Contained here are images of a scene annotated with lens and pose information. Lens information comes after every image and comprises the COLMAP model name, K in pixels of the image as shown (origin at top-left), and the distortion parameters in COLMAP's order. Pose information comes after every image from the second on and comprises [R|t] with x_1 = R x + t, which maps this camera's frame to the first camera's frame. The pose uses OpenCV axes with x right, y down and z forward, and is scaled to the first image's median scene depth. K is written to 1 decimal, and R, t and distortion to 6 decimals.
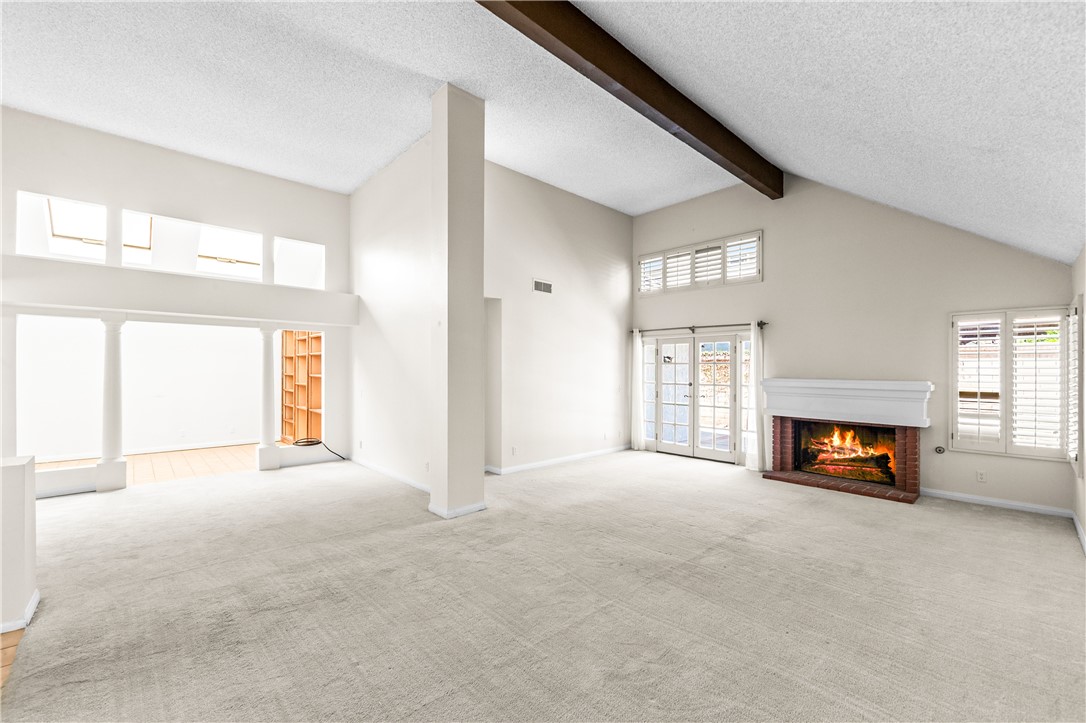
lens RADIAL K [[448.1, 0, 544.8], [0, 448.1, 369.6], [0, 0, 1]] dist [-0.000581, -0.000086]
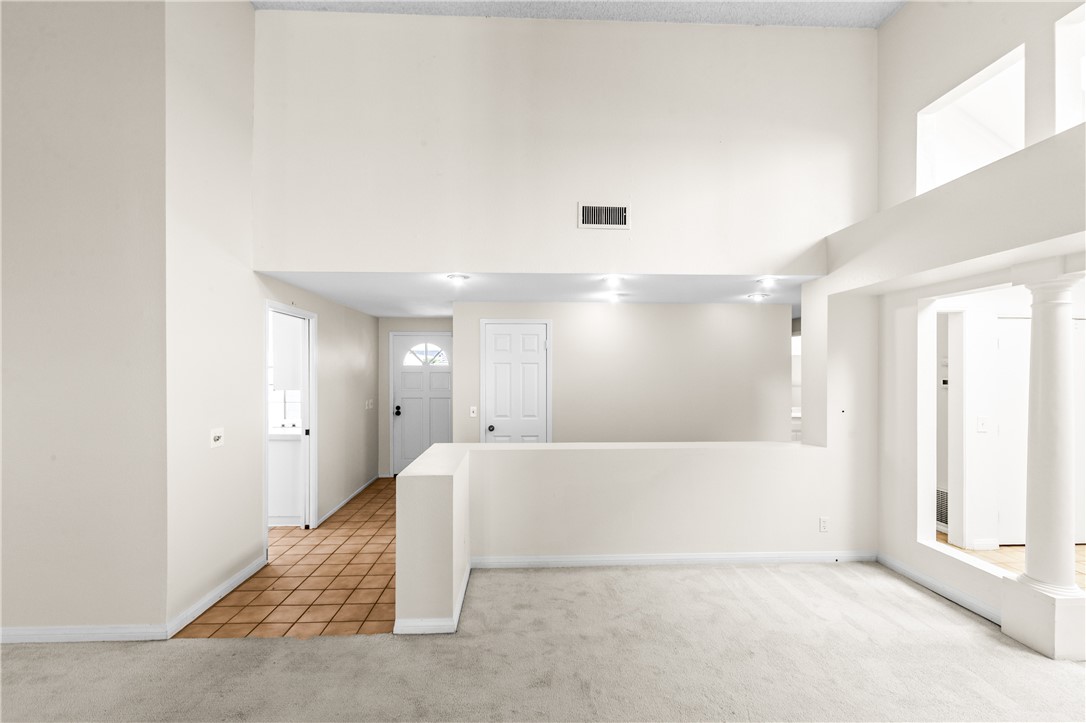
lens RADIAL K [[448.1, 0, 535.5], [0, 448.1, 372.2], [0, 0, 1]] dist [-0.000581, -0.000086]
pose [[-0.654043, -0.001981, -0.756455, -0.223667], [-0.001902, 0.999998, -0.000974, -0.009888], [0.756455, 0.000802, -0.654046, 0.722191]]
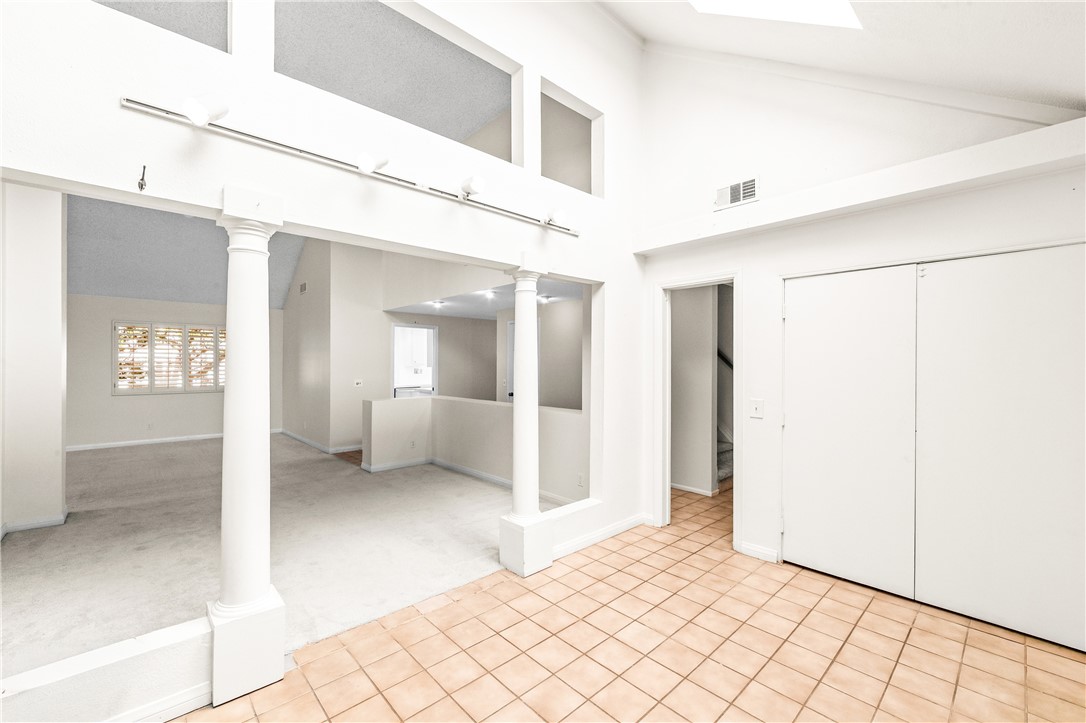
lens RADIAL K [[448.1, 0, 539.8], [0, 448.1, 364.3], [0, 0, 1]] dist [-0.000581, -0.000086]
pose [[-0.999936, -0.003640, 0.010750, -0.800774], [-0.003625, 0.999992, 0.001420, 0.006945], [-0.010755, 0.001381, -0.999941, 1.263378]]
